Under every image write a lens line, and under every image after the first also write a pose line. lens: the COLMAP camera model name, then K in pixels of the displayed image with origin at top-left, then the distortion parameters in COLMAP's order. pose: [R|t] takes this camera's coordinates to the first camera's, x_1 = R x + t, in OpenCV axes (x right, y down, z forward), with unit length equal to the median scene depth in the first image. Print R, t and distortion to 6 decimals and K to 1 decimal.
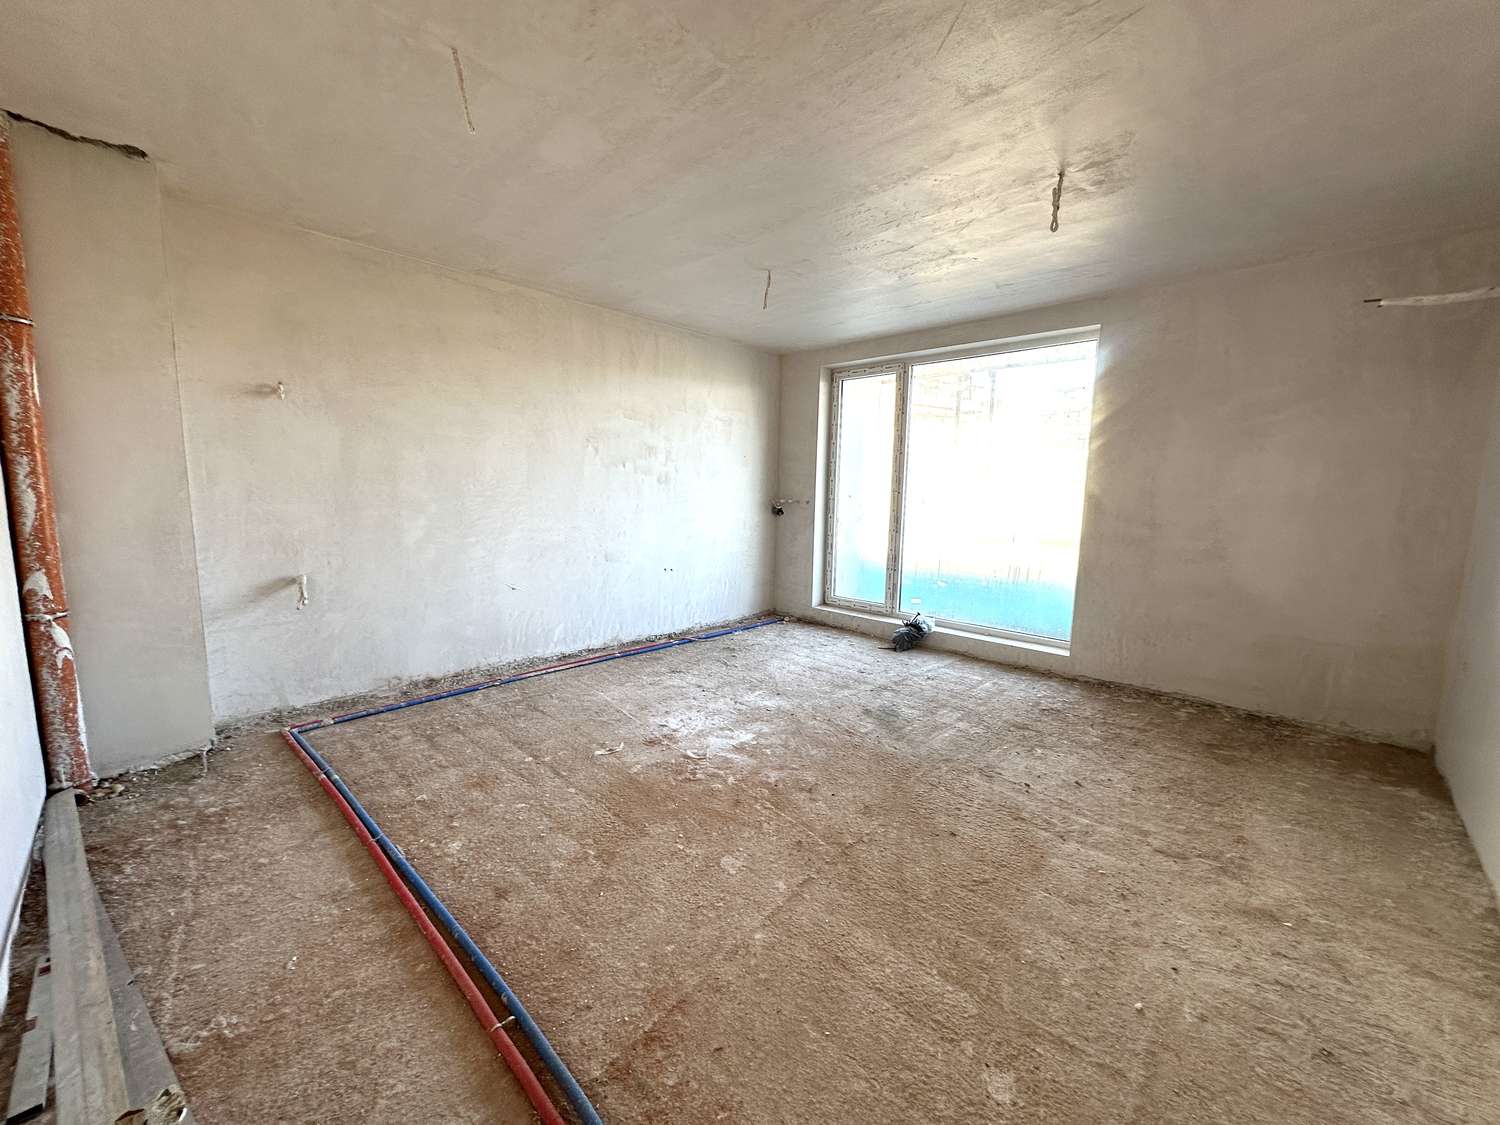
lens RADIAL K [[594.2, 0, 750.0], [0, 594.2, 562.5], [0, 0, 1]] dist [-0.002533, 0.000357]
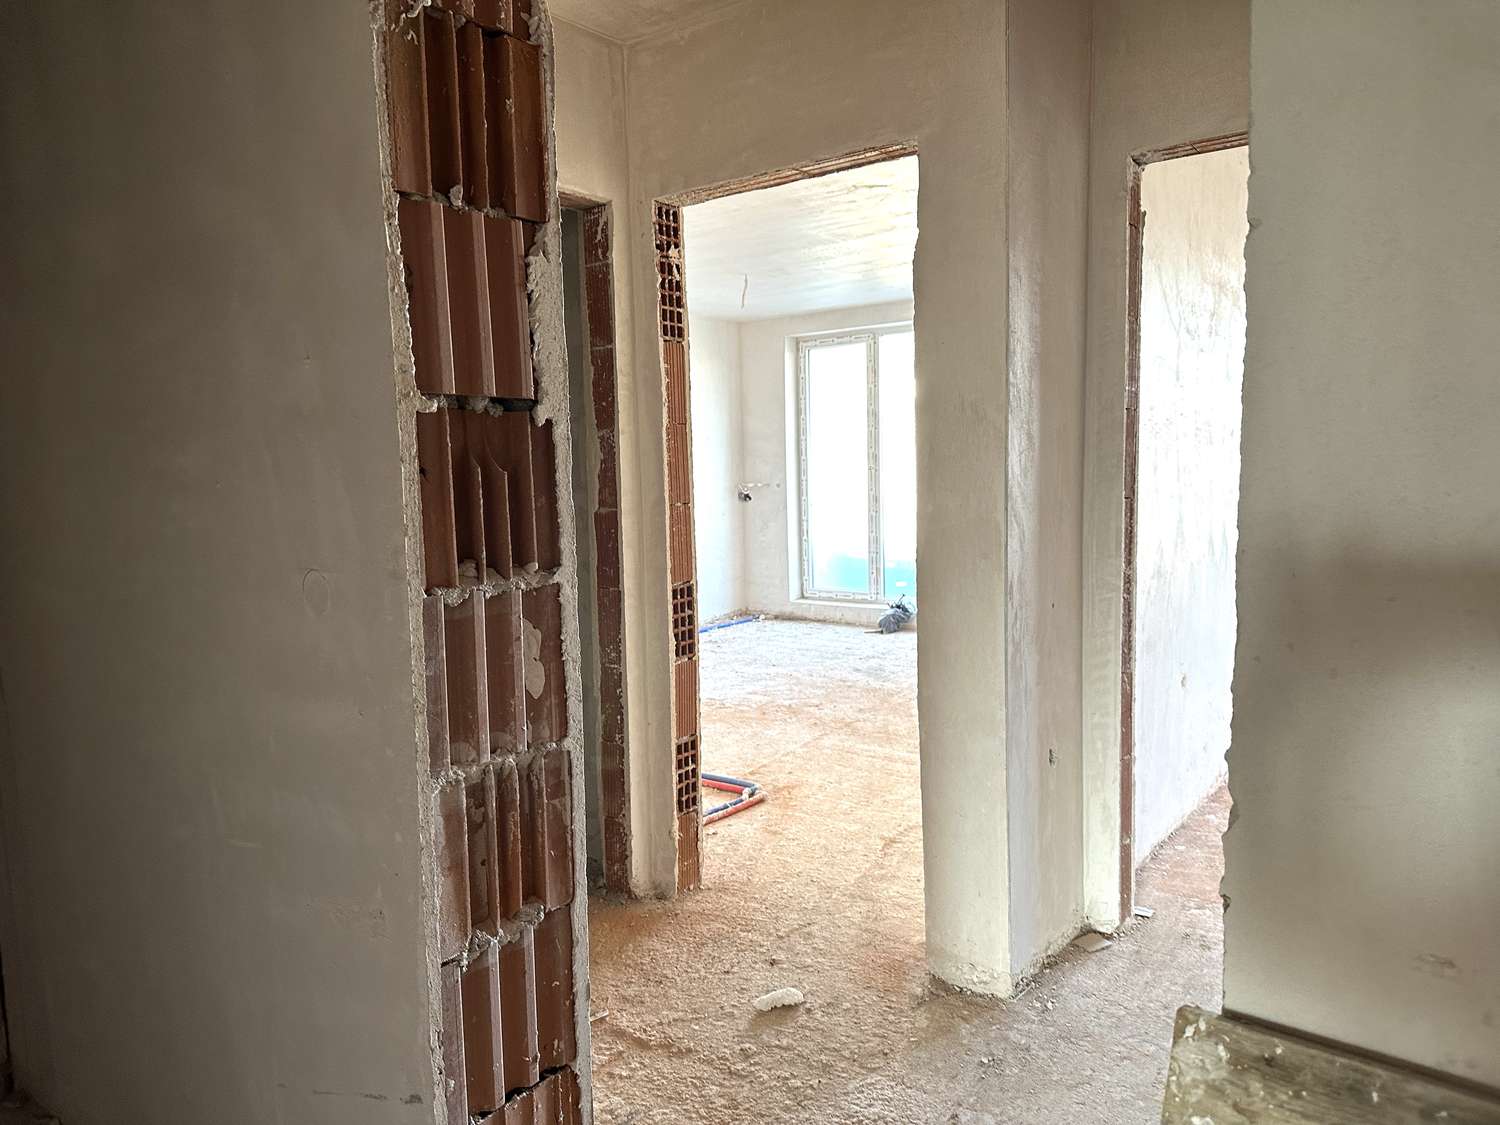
lens RADIAL K [[1041.6, 0, 750.0], [0, 1041.6, 562.5], [0, 0, 1]] dist [-0.000244, -0.000035]
pose [[0.992825, -0.053049, 0.107165, -0.123336], [0.056561, 0.997948, -0.030003, 0.061389], [-0.105354, 0.035849, 0.993788, -0.569547]]
